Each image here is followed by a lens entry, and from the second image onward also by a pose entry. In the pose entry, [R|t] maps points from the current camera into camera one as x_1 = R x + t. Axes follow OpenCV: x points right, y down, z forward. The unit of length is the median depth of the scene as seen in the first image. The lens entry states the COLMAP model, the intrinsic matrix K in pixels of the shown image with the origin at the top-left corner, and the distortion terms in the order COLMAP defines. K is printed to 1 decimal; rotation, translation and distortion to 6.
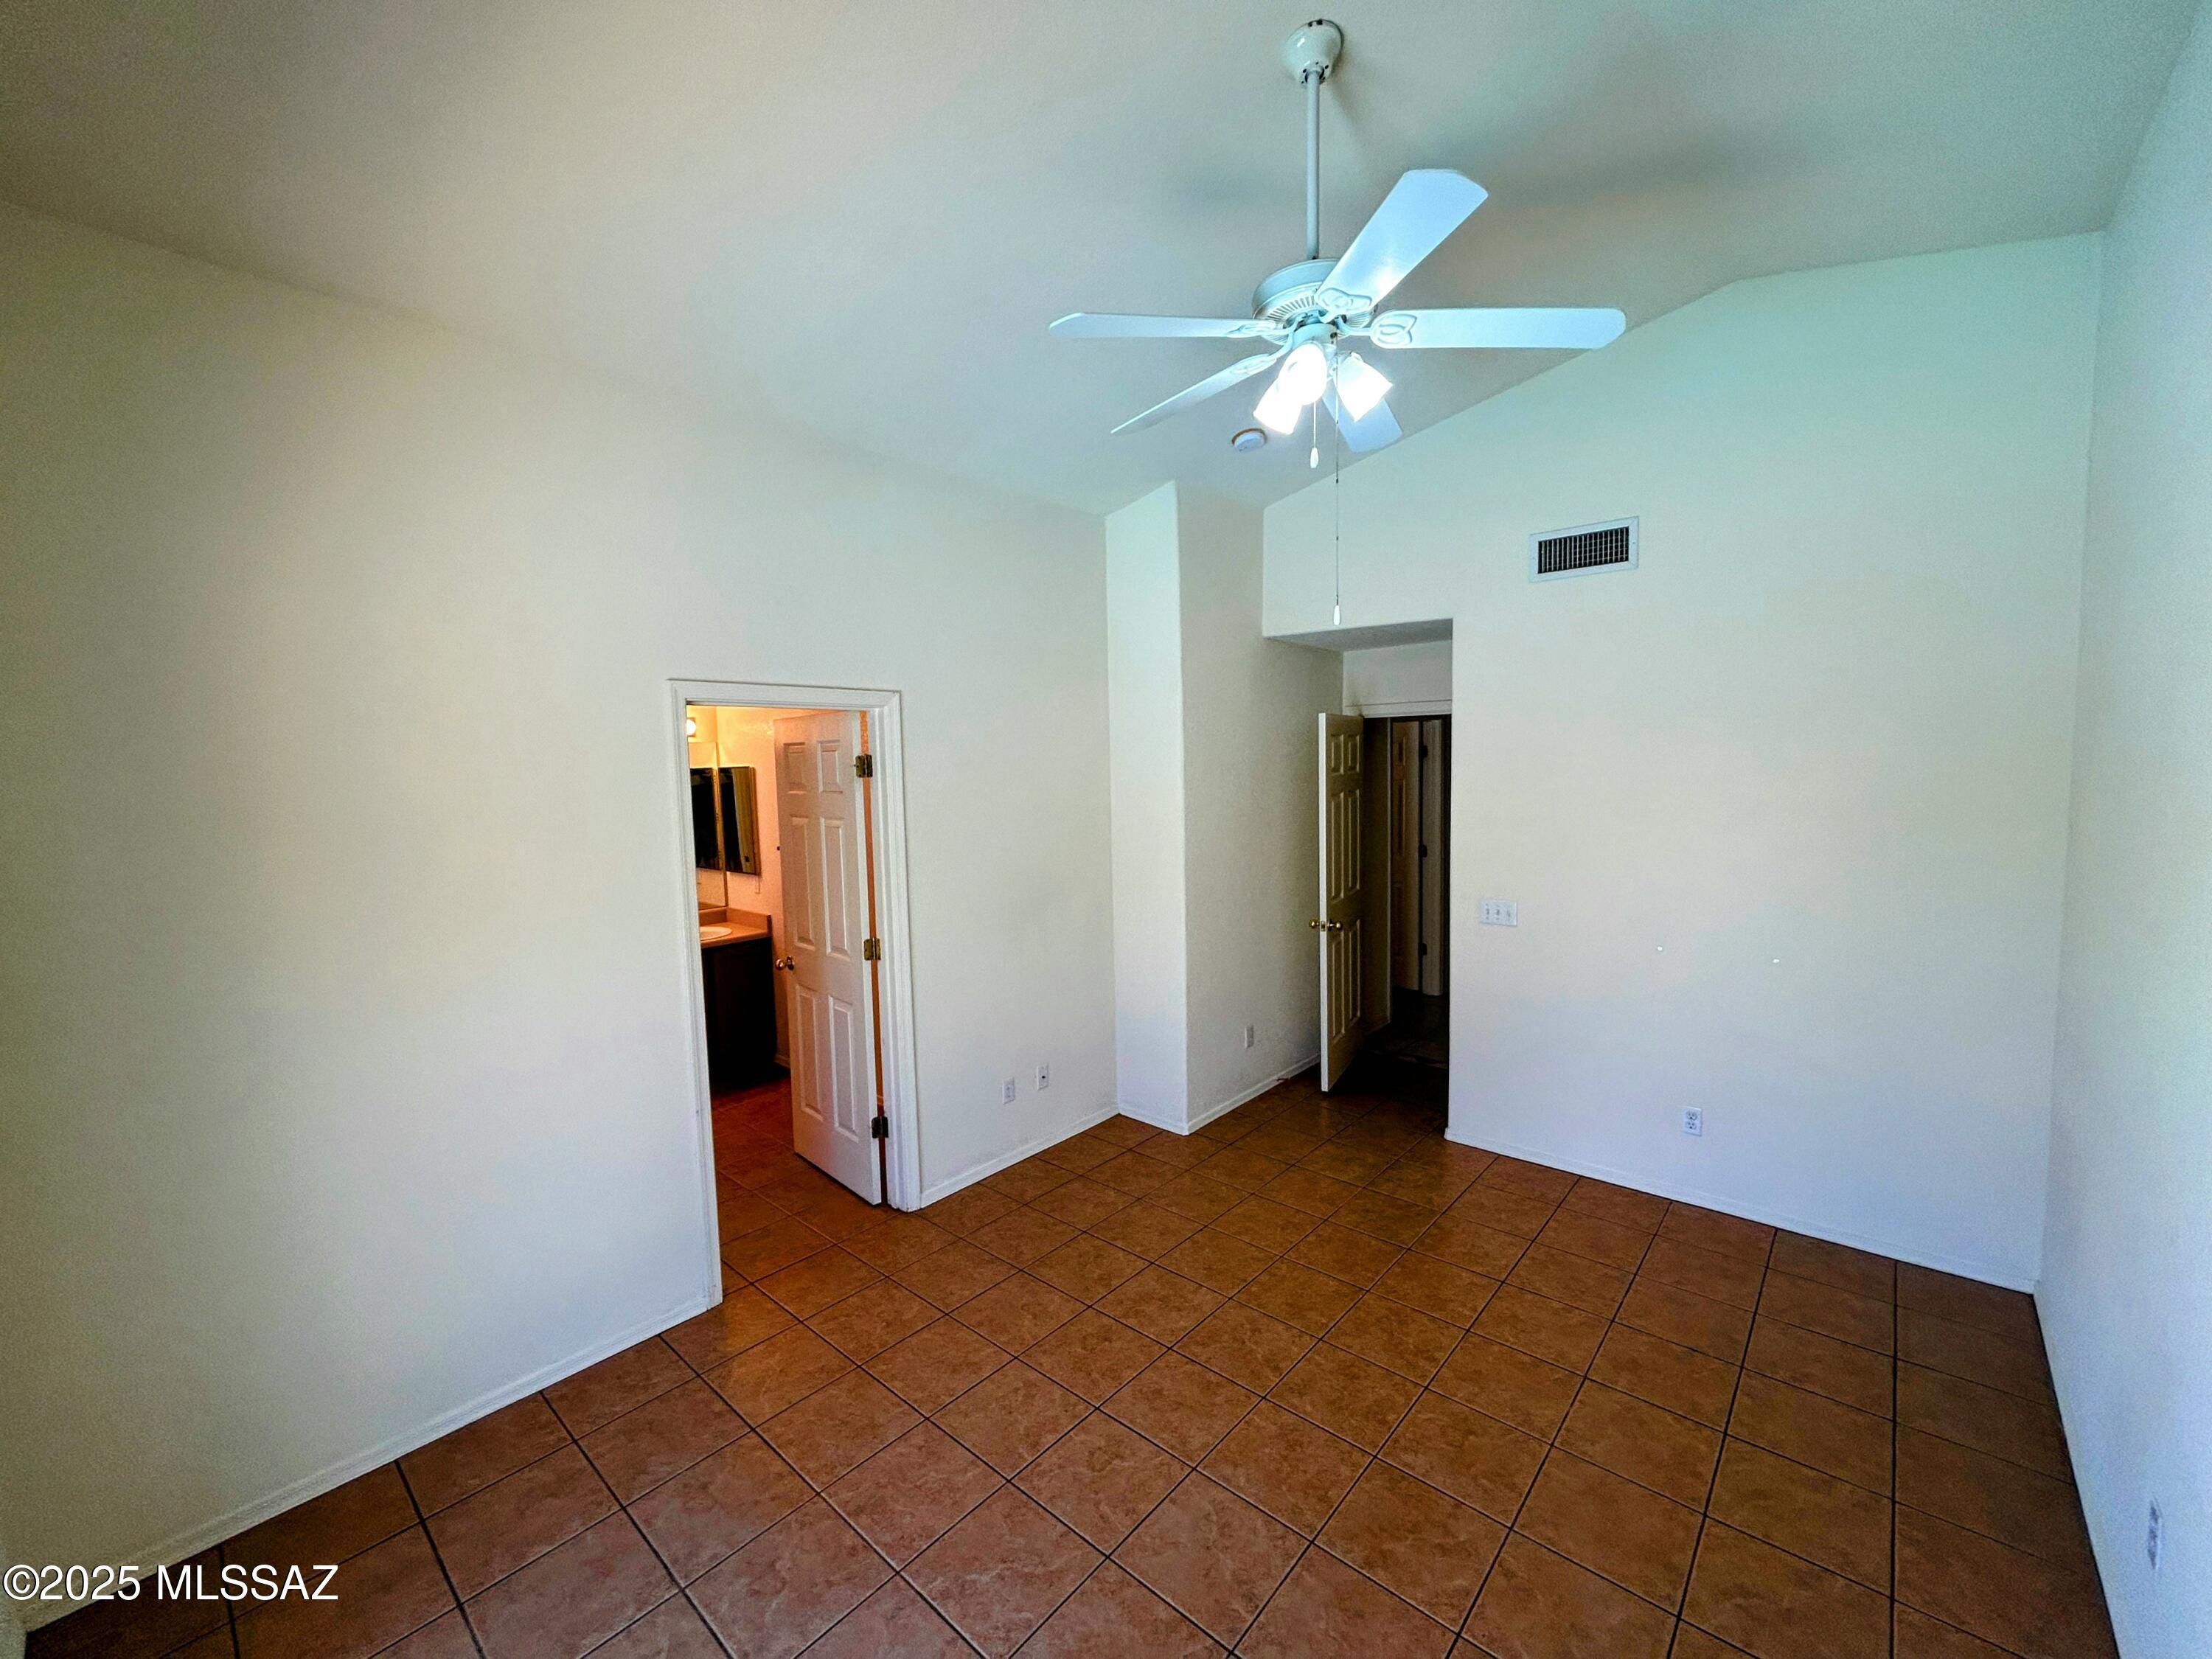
lens RADIAL K [[892.6, 0, 1109.2], [0, 892.6, 834.3], [0, 0, 1]] dist [-0.007108, 0.002480]
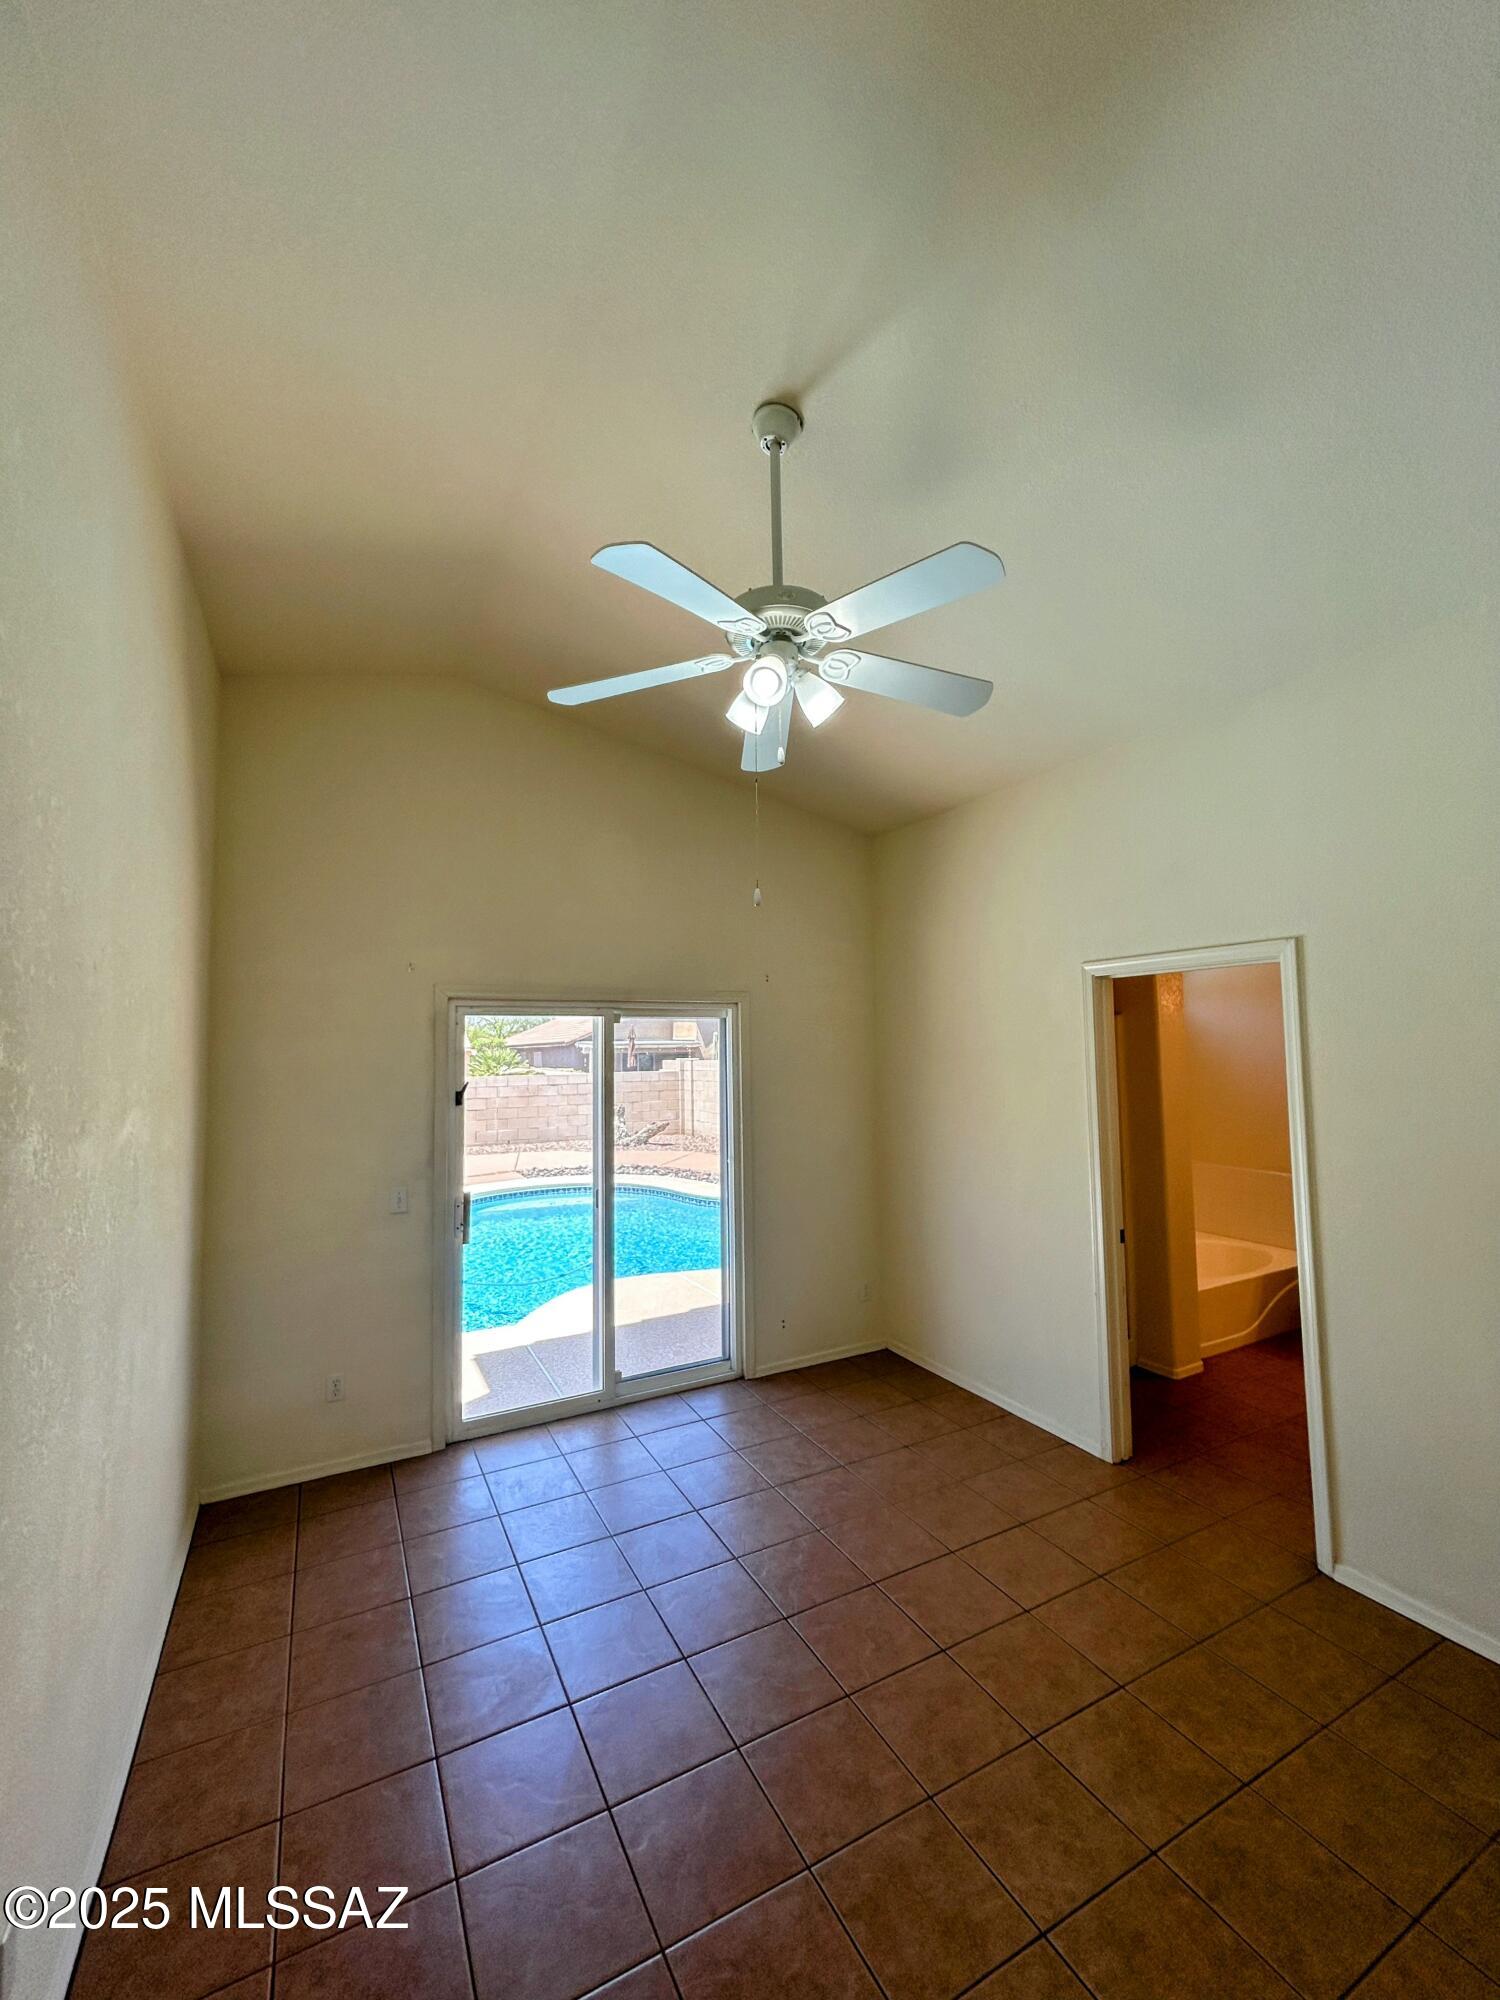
lens RADIAL K [[807.1, 0, 754.8], [0, 807.1, 1000.5], [0, 0, 1]] dist [-0.007108, 0.002480]
pose [[-0.353337, -0.029181, -0.935041, 0.950512], [-0.055387, 0.998413, -0.010228, -0.088448], [0.933855, 0.048176, -0.354392, 1.077704]]
